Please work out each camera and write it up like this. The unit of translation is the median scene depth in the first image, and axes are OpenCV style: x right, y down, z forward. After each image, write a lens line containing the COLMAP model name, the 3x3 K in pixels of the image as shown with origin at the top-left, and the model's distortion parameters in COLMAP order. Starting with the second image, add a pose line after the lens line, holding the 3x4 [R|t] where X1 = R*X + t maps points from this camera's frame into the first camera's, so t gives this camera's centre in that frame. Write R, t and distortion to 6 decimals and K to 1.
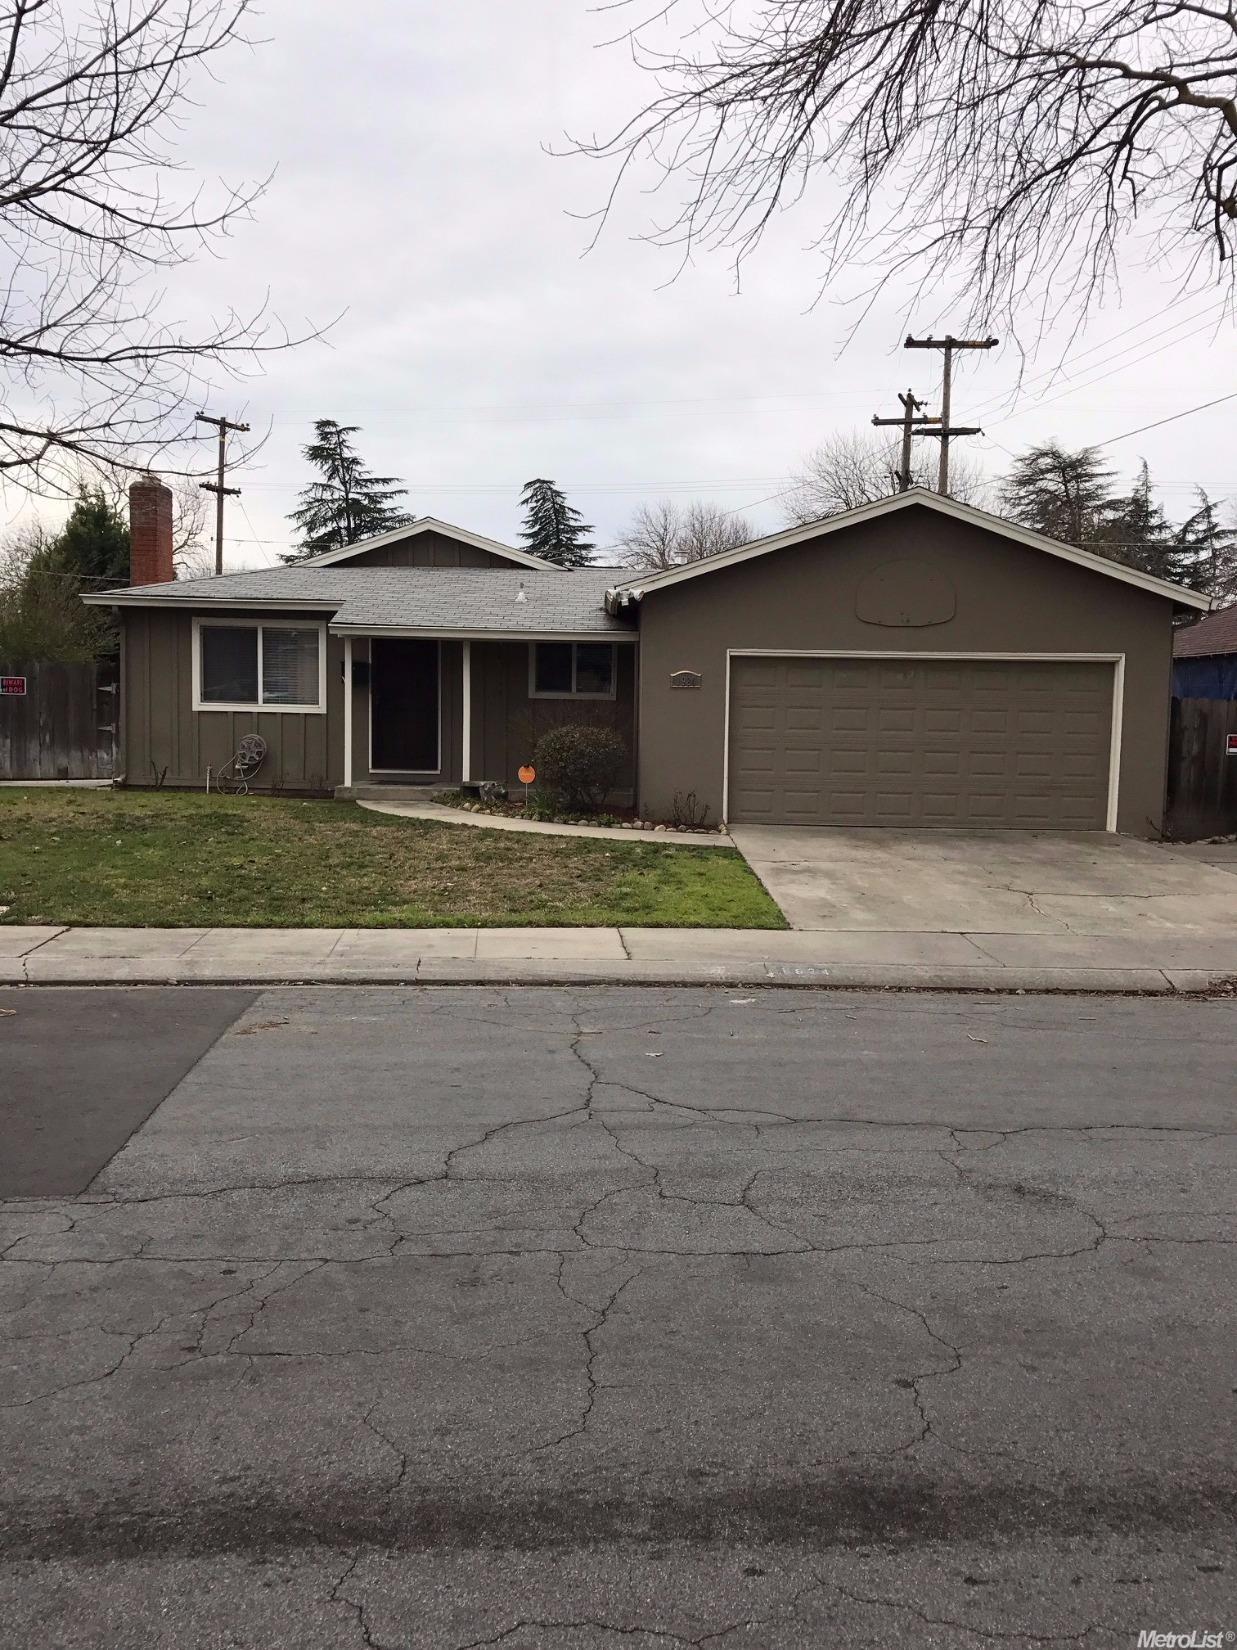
lens RADIAL K [[1348.3, 0, 614.6], [0, 1348.3, 819.3], [0, 0, 1]] dist [0.033520, -0.036060]
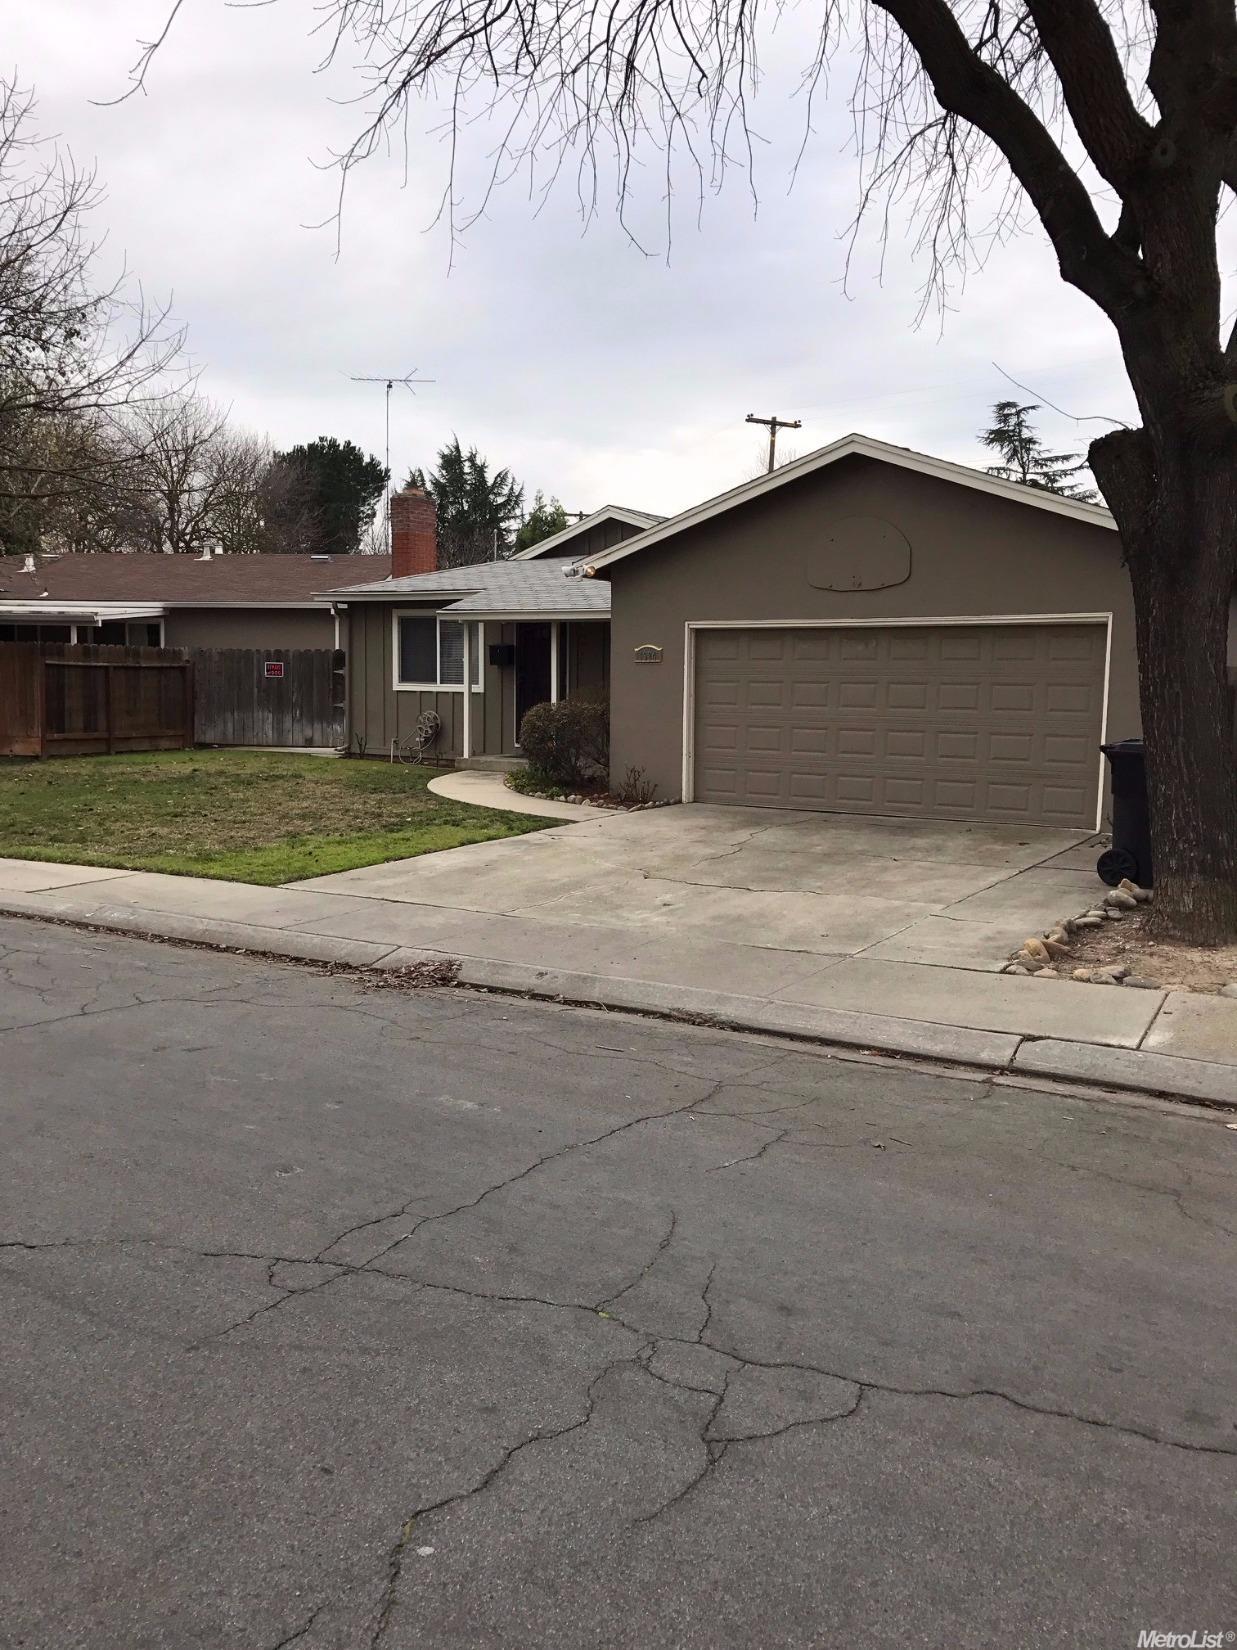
lens RADIAL K [[1348.3, 0, 617.3], [0, 1348.3, 817.6], [0, 0, 1]] dist [0.033520, -0.036060]
pose [[0.846783, 0.046539, -0.529899, 0.439130], [-0.043372, 0.998889, 0.018420, -0.000796], [0.530168, 0.007385, 0.847861, 0.116562]]
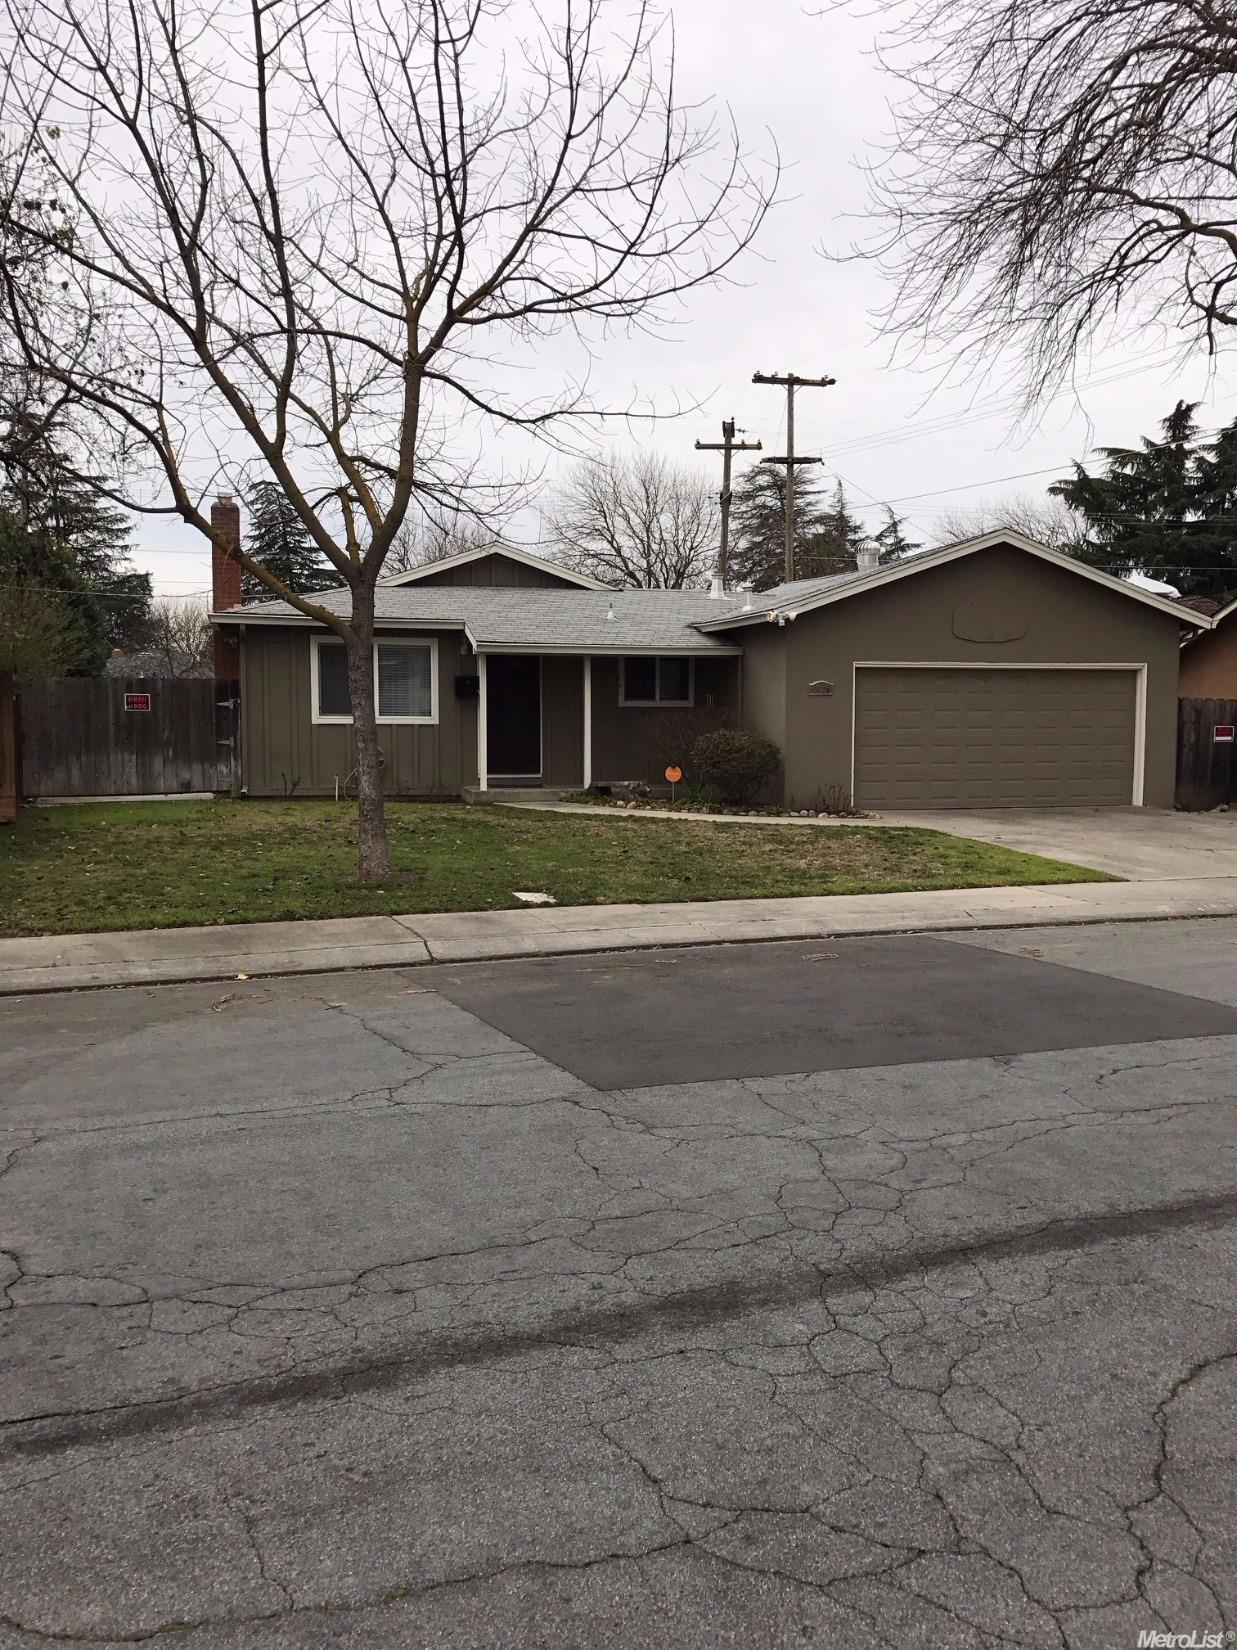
lens RADIAL K [[1348.3, 0, 617.5], [0, 1348.3, 828.0], [0, 0, 1]] dist [0.033520, -0.036060]
pose [[0.968252, -0.038872, 0.246936, -0.323149], [0.037757, 0.999244, 0.009252, 0.000335], [-0.247109, 0.000365, 0.968988, -0.075387]]
